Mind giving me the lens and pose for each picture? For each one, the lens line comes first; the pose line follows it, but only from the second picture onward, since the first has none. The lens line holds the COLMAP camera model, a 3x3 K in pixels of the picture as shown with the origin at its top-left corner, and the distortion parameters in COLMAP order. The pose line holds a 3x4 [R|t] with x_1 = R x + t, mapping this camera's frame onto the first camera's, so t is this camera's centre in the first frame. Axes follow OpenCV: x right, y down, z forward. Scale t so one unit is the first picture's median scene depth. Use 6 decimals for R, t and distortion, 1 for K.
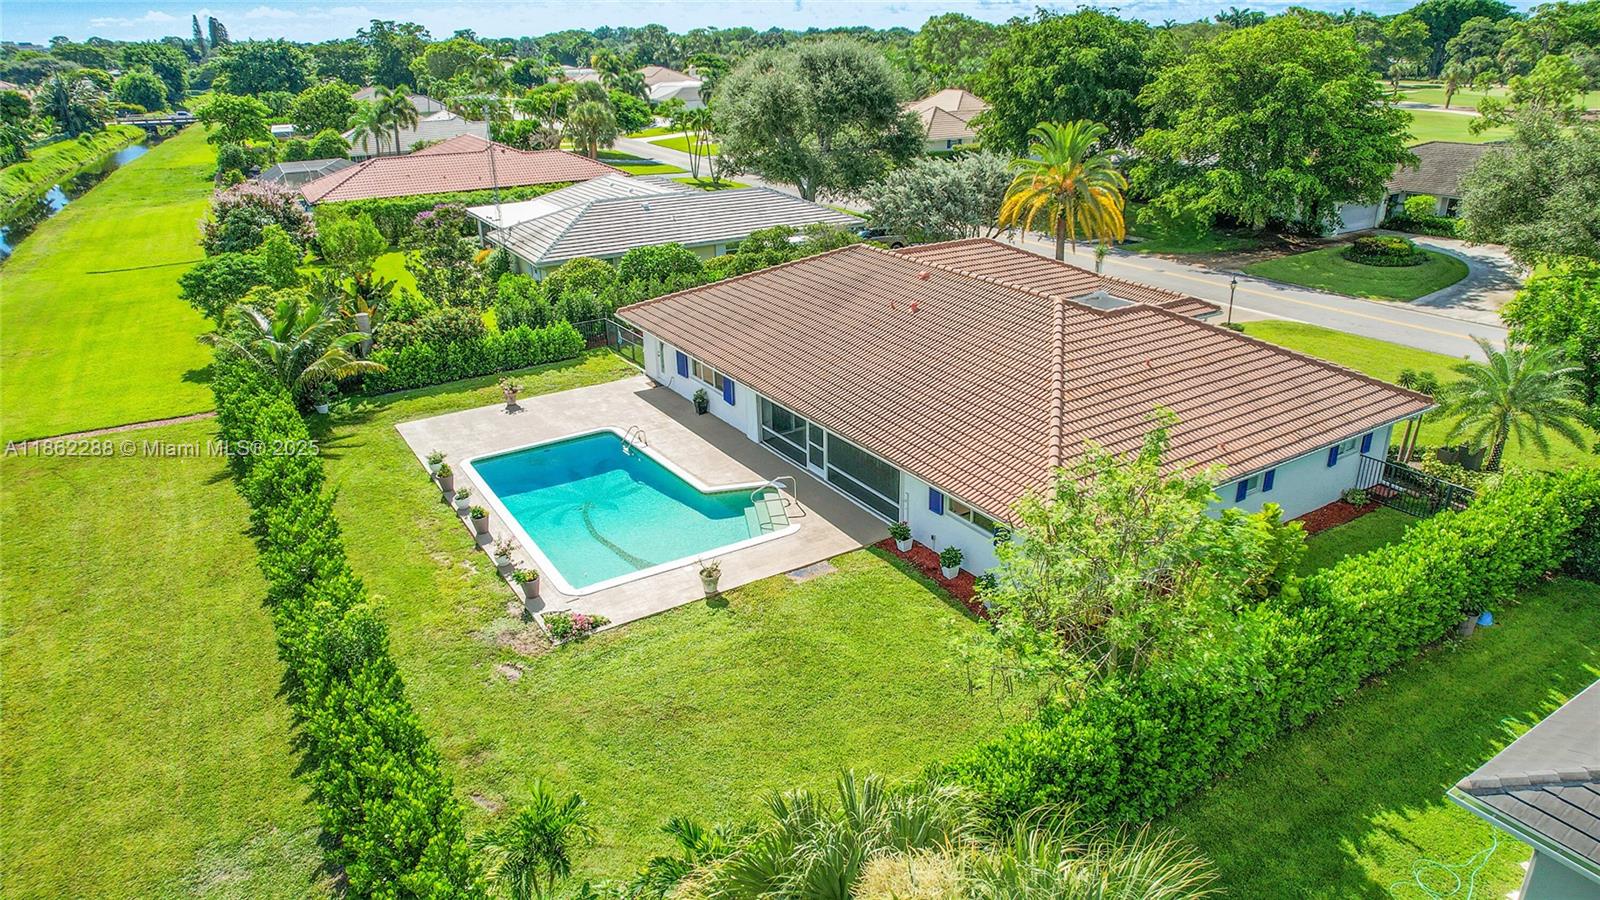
lens RADIAL K [[1028.0, 0, 806.3], [0, 1028.0, 449.0], [0, 0, 1]] dist [-0.066980, 0.056044]
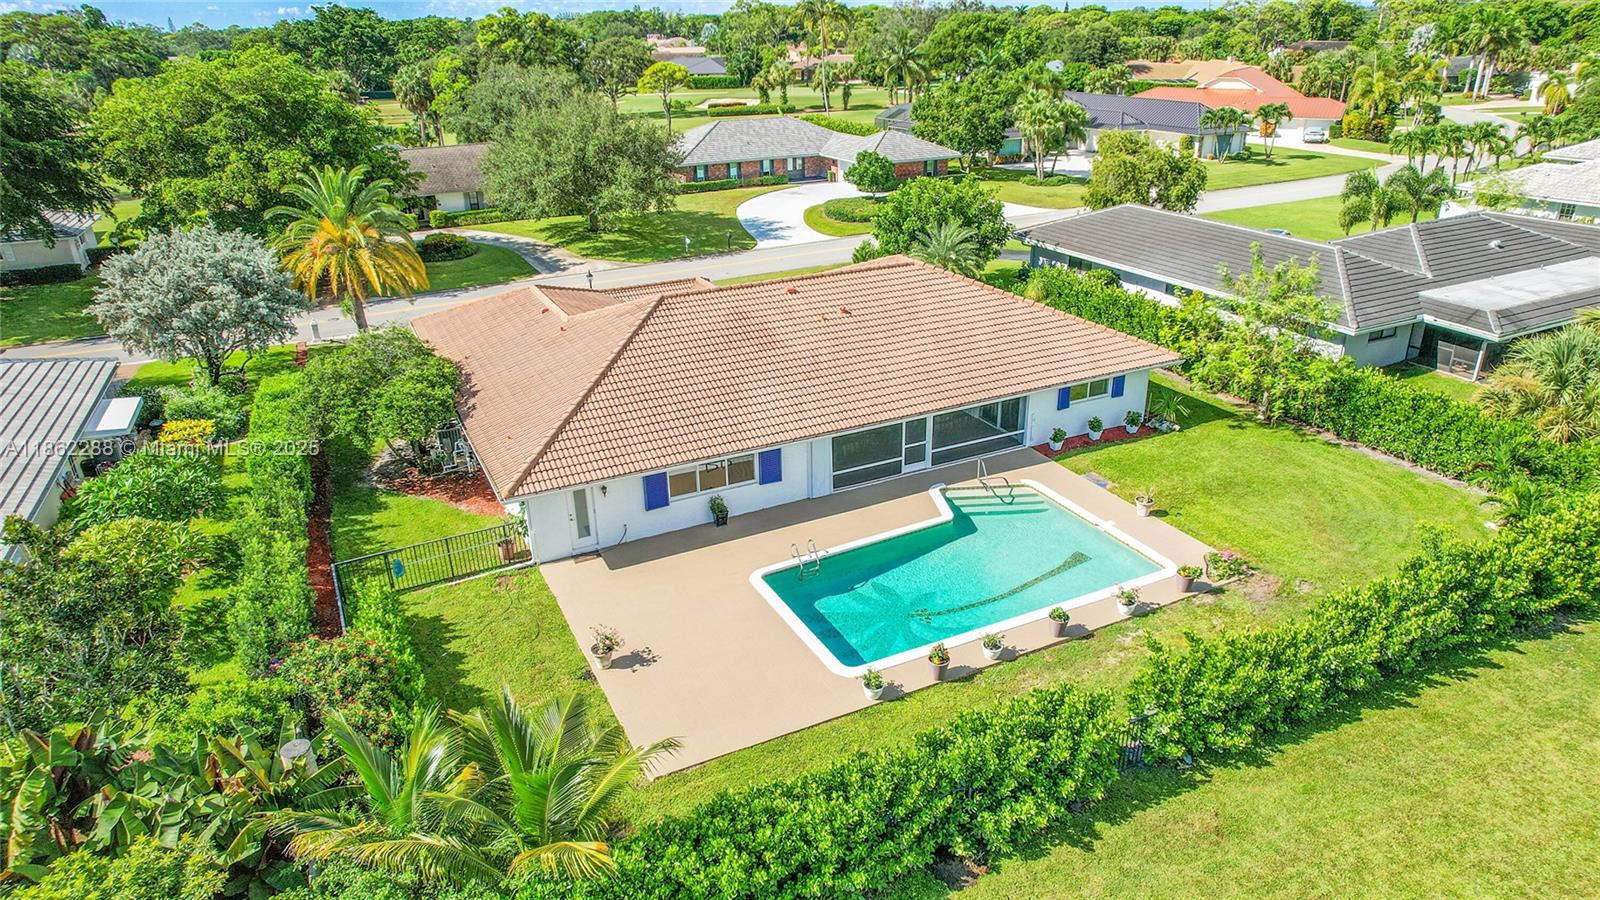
lens RADIAL K [[1028.0, 0, 806.7], [0, 1028.0, 450.2], [0, 0, 1]] dist [-0.066980, 0.056044]
pose [[0.104043, -0.376726, 0.920463, -0.869753], [0.395891, 0.864694, 0.309152, -0.328315], [-0.912385, 0.332238, 0.239107, 0.752837]]
